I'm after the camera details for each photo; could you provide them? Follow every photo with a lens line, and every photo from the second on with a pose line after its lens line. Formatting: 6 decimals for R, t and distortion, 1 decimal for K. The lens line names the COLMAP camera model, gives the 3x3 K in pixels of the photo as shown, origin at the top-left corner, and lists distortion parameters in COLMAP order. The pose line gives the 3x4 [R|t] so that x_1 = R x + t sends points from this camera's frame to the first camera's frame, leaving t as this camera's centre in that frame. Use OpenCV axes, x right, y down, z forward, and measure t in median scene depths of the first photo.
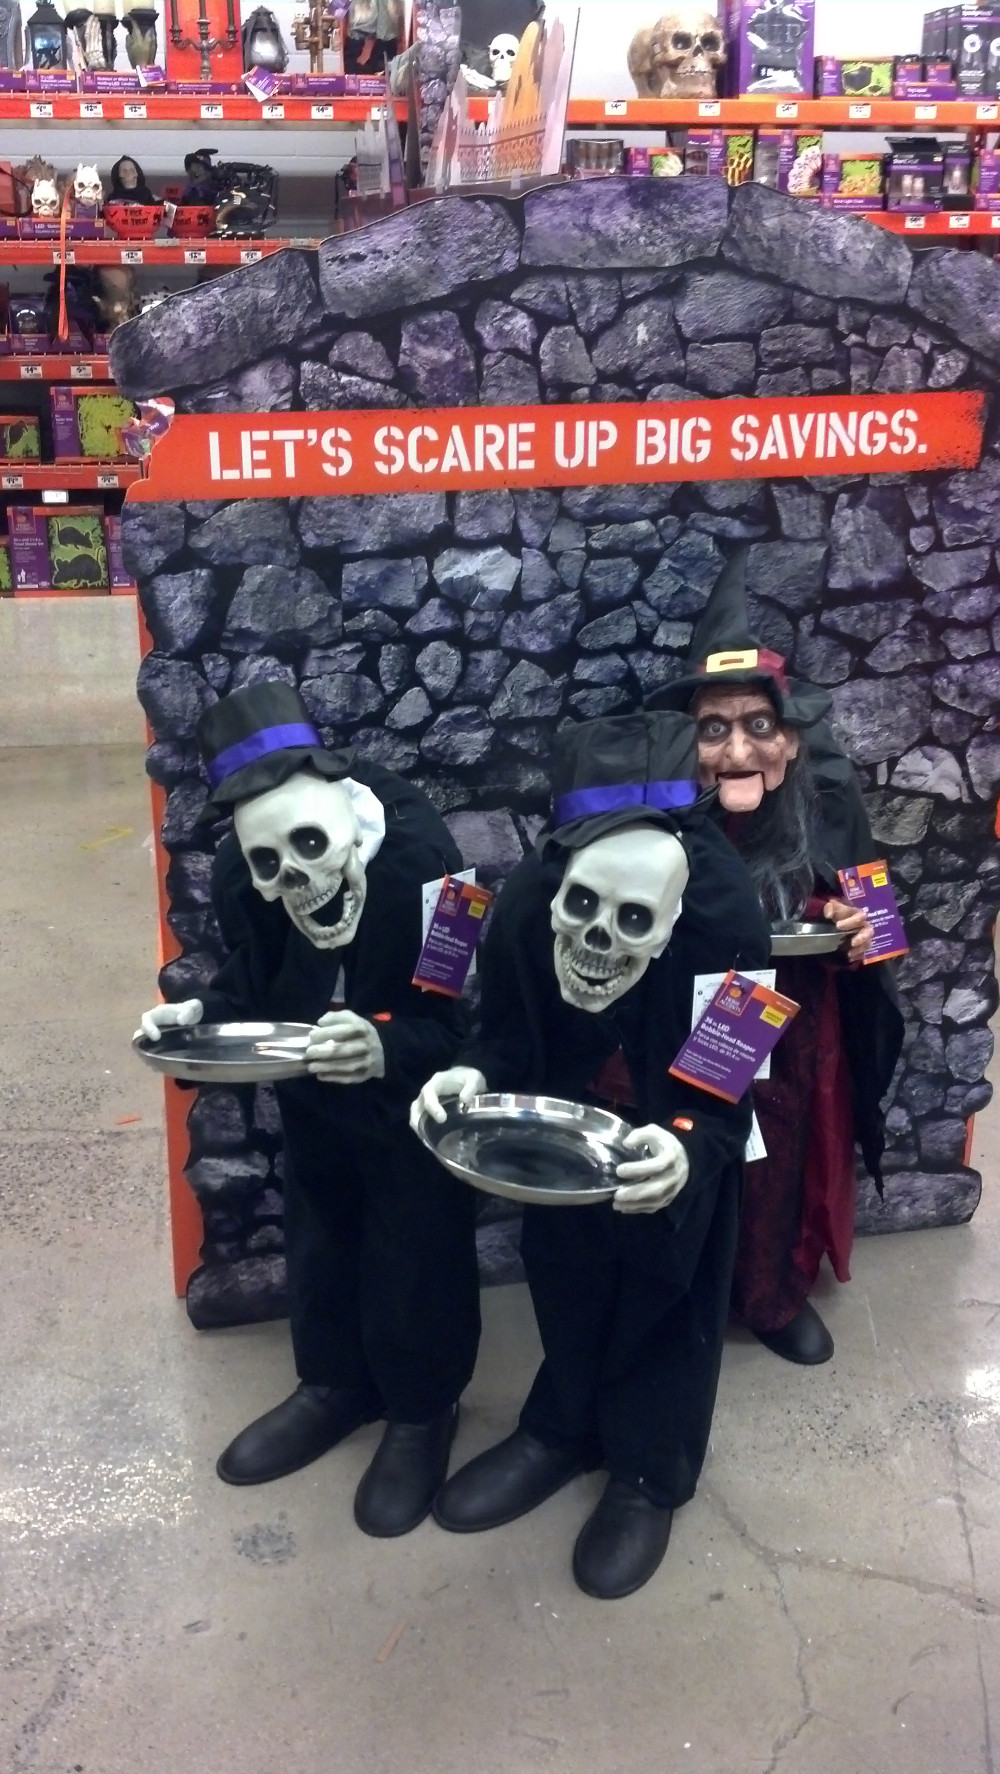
lens RADIAL K [[1909.5, 0, 500.0], [0, 1909.5, 887.0], [0, 0, 1]] dist [0.073625, -0.267478]
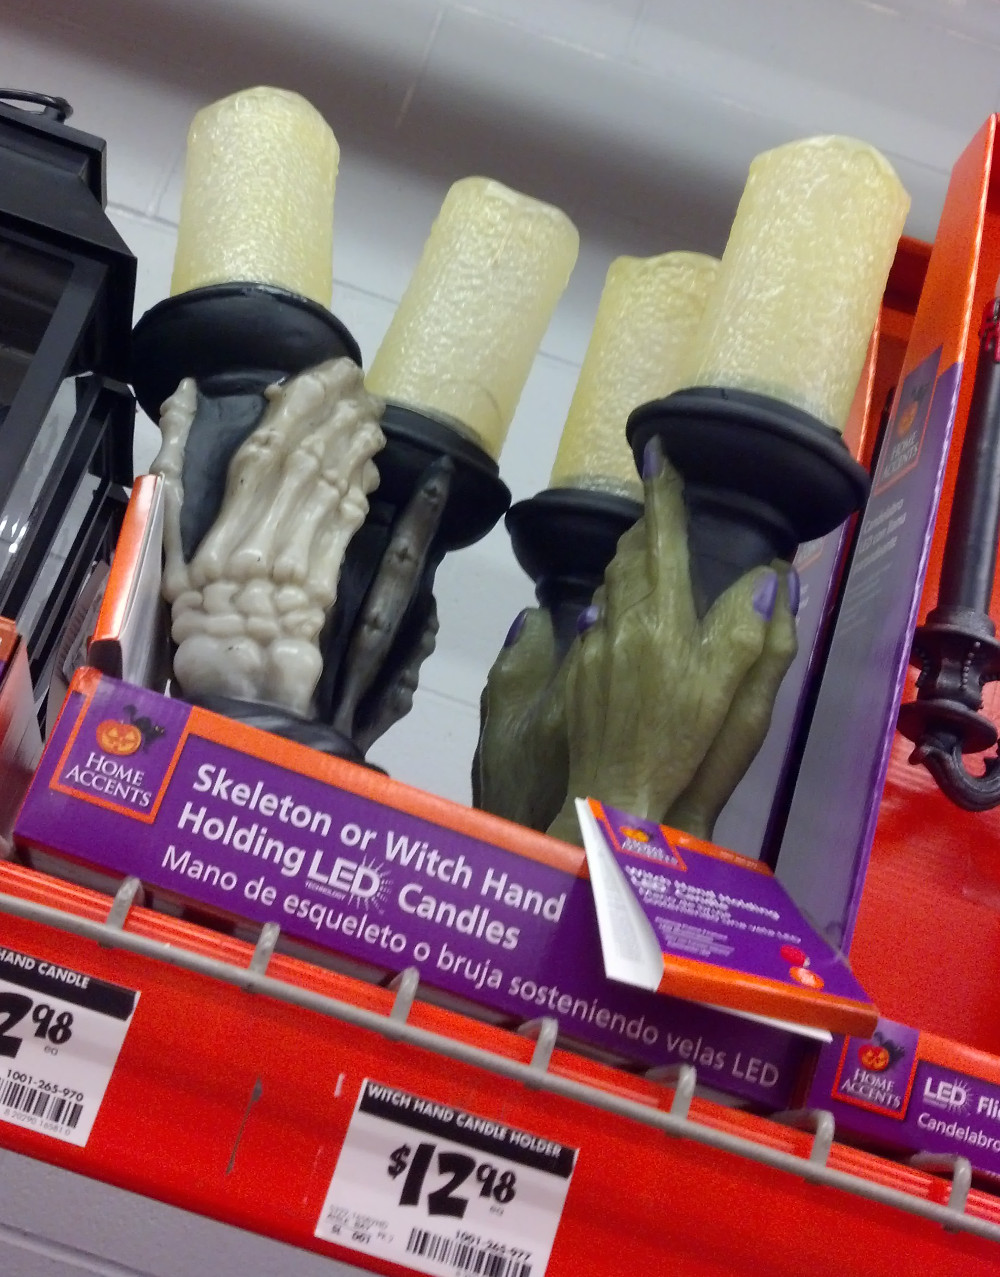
lens RADIAL K [[1586.7, 0, 500.0], [0, 1586.7, 638.5], [0, 0, 1]] dist [-0.015628, -0.025245]
pose [[0.953258, 0.289177, -0.087614, -0.176232], [-0.284095, 0.759014, -0.585822, -0.356079], [-0.102906, 0.583330, 0.805690, 0.861582]]
